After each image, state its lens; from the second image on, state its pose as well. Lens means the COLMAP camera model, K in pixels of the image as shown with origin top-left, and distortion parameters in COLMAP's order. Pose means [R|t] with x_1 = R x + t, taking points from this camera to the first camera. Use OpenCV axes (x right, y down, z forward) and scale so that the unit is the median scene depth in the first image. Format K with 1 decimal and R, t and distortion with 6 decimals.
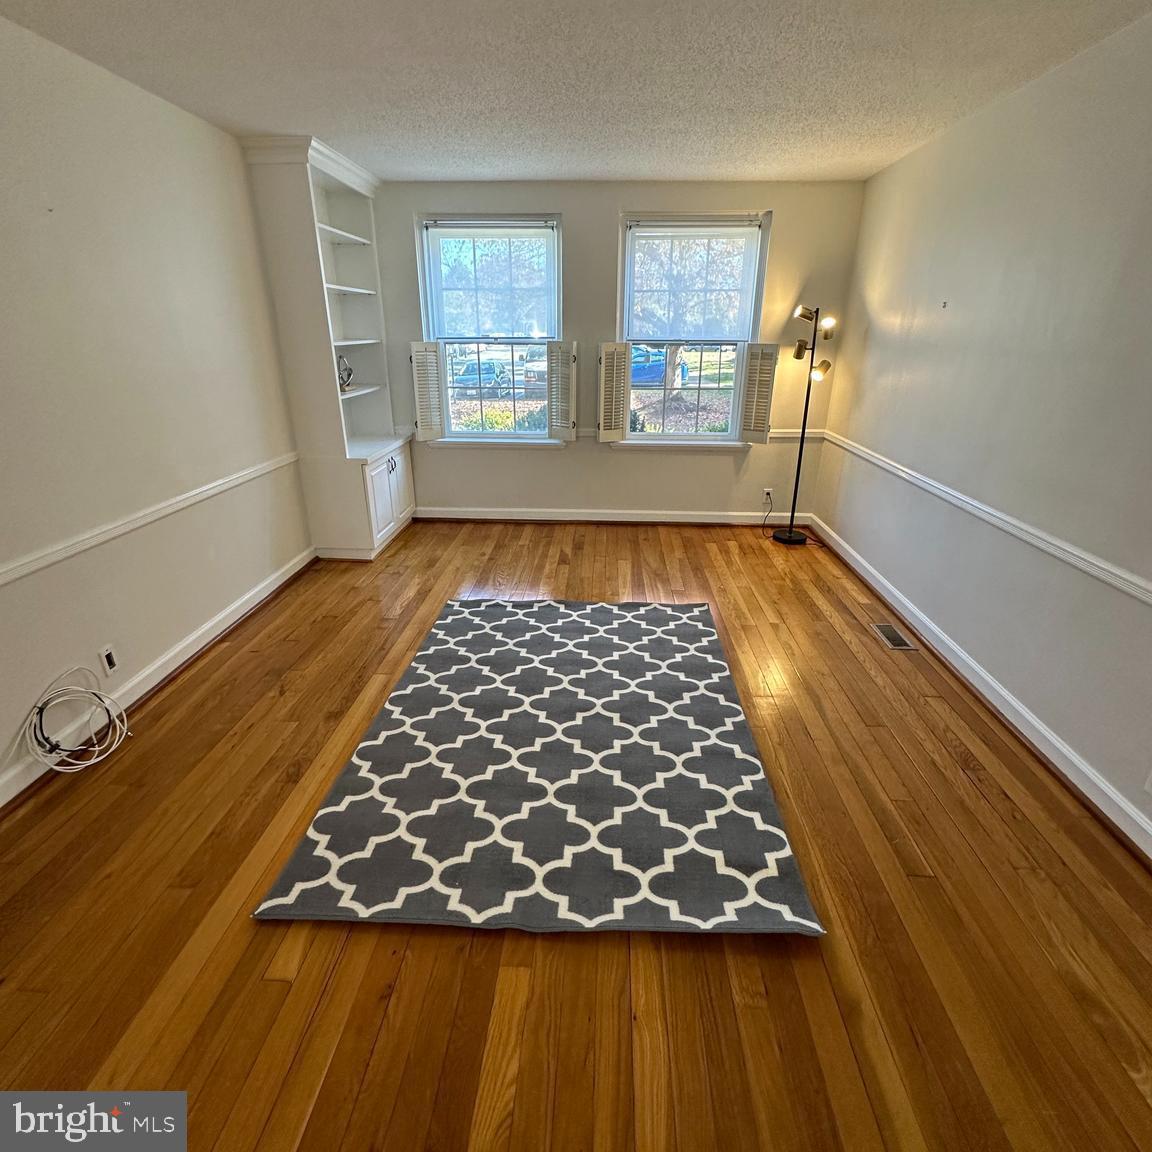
lens RADIAL K [[613.4, 0, 570.8], [0, 613.4, 572.1], [0, 0, 1]] dist [-0.002788, 0.000191]
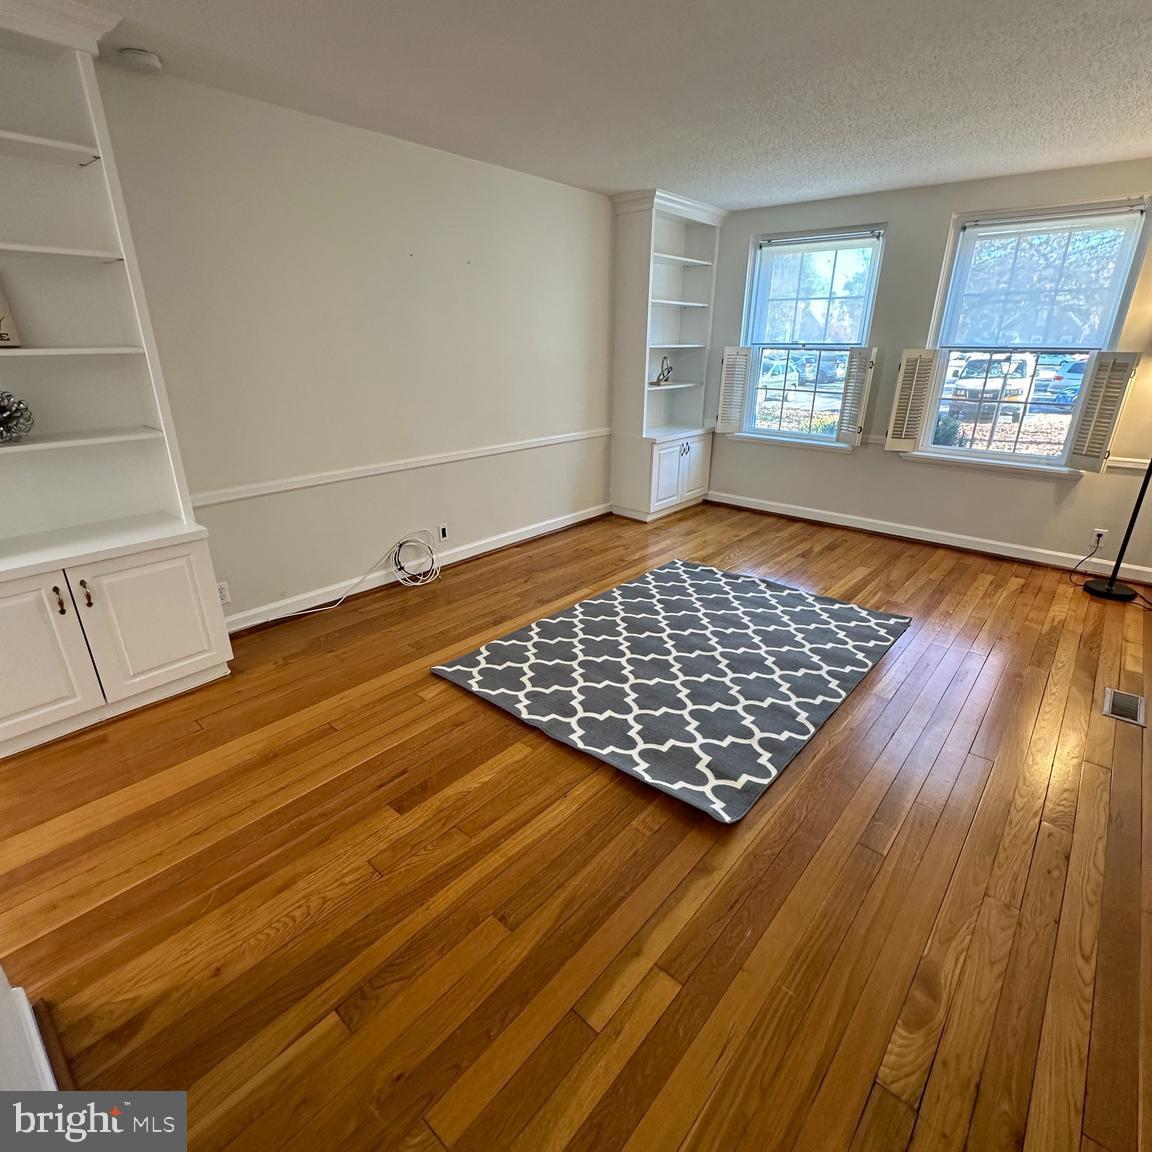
lens RADIAL K [[613.4, 0, 573.0], [0, 613.4, 575.9], [0, 0, 1]] dist [-0.002788, 0.000191]
pose [[0.783228, 0.224773, -0.579681, 0.410092], [-0.233204, 0.970499, 0.061224, 0.061774], [0.576341, 0.087232, 0.812540, -0.105396]]
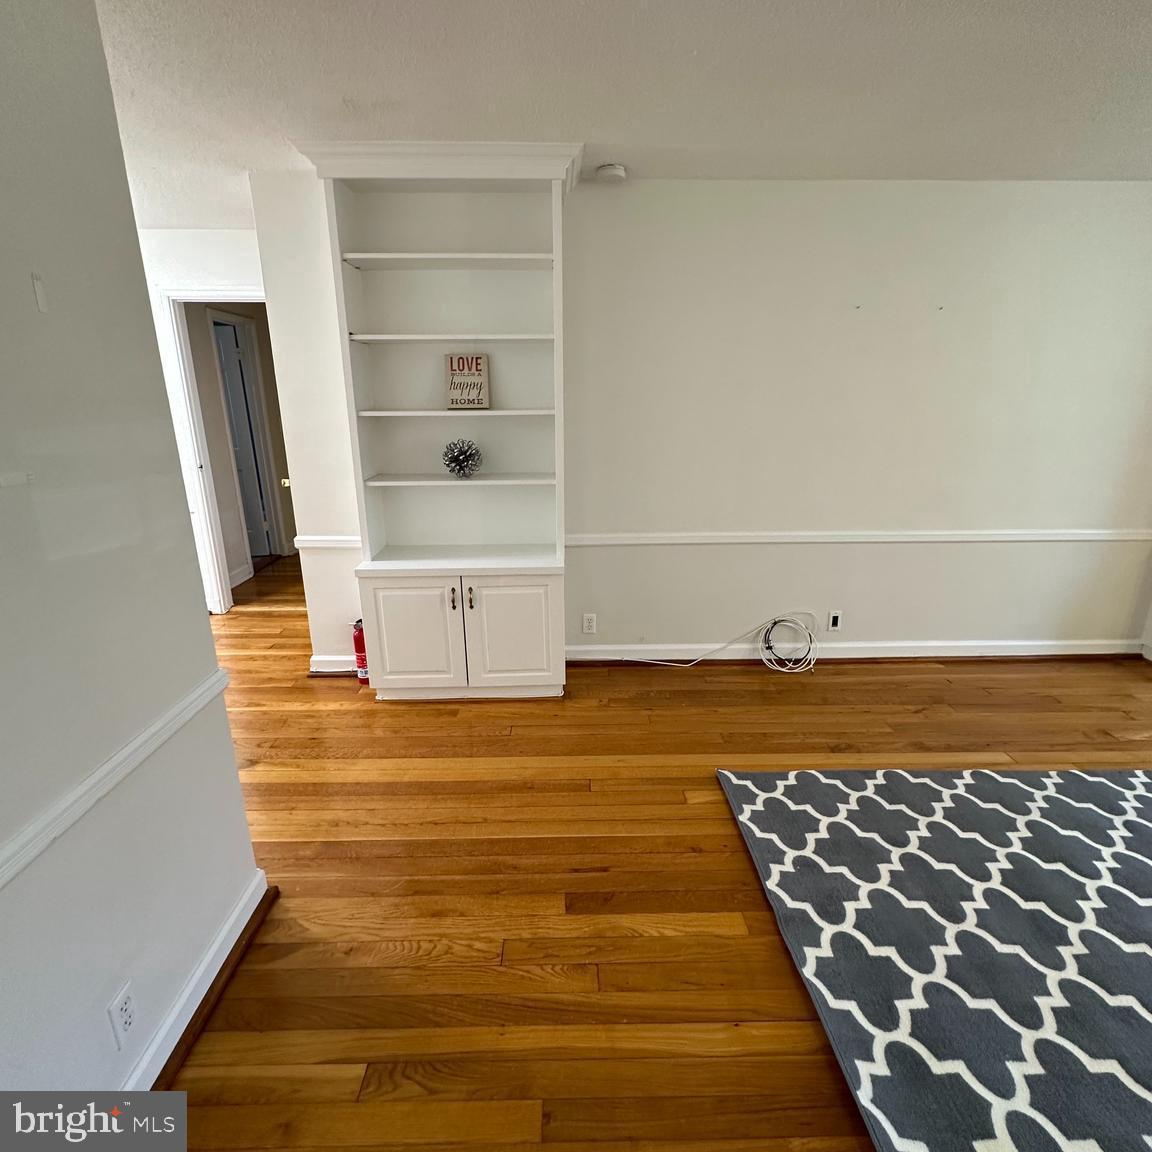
lens RADIAL K [[613.4, 0, 571.4], [0, 613.4, 571.4], [0, 0, 1]] dist [-0.002788, 0.000191]
pose [[0.061685, 0.274855, -0.959505, 0.425603], [-0.366108, 0.900559, 0.234434, -0.053654], [0.928526, 0.336821, 0.156177, 0.152883]]
